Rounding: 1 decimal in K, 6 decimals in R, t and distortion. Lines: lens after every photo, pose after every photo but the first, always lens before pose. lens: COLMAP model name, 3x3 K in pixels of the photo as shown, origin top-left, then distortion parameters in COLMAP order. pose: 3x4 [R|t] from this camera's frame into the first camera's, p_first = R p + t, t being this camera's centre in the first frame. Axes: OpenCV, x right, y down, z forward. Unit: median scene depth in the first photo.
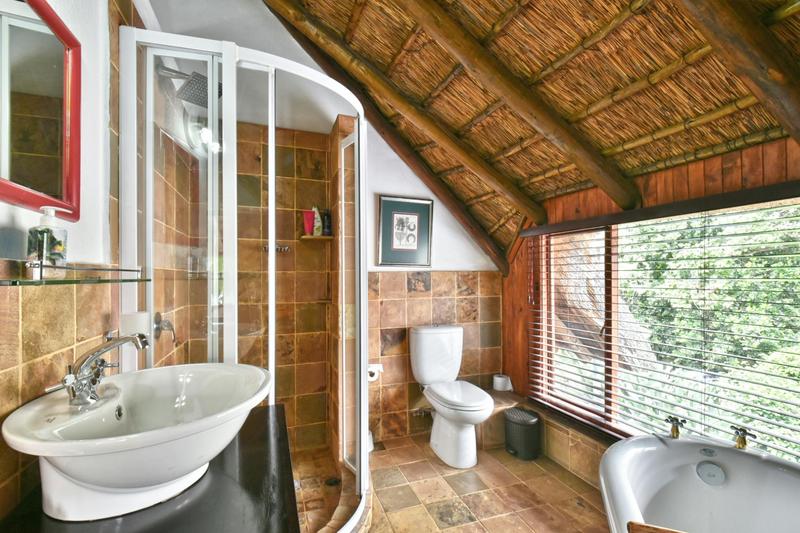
lens RADIAL K [[359.4, 0, 401.6], [0, 359.4, 276.2], [0, 0, 1]] dist [0.014059, -0.010575]
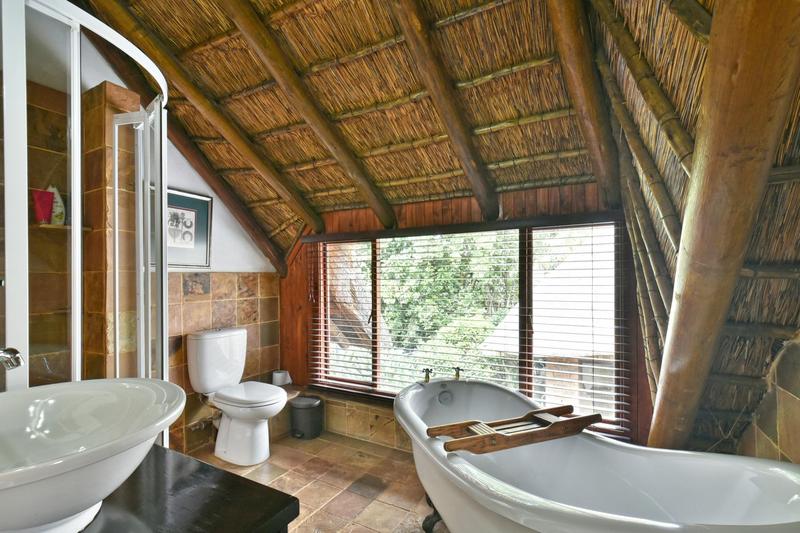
lens RADIAL K [[359.4, 0, 401.6], [0, 359.4, 276.2], [0, 0, 1]] dist [0.014059, -0.010575]
pose [[0.756802, -0.000442, 0.653644, -0.182276], [0.005033, 0.999974, -0.005152, 0.003681], [-0.653625, 0.007189, 0.756785, -0.051477]]
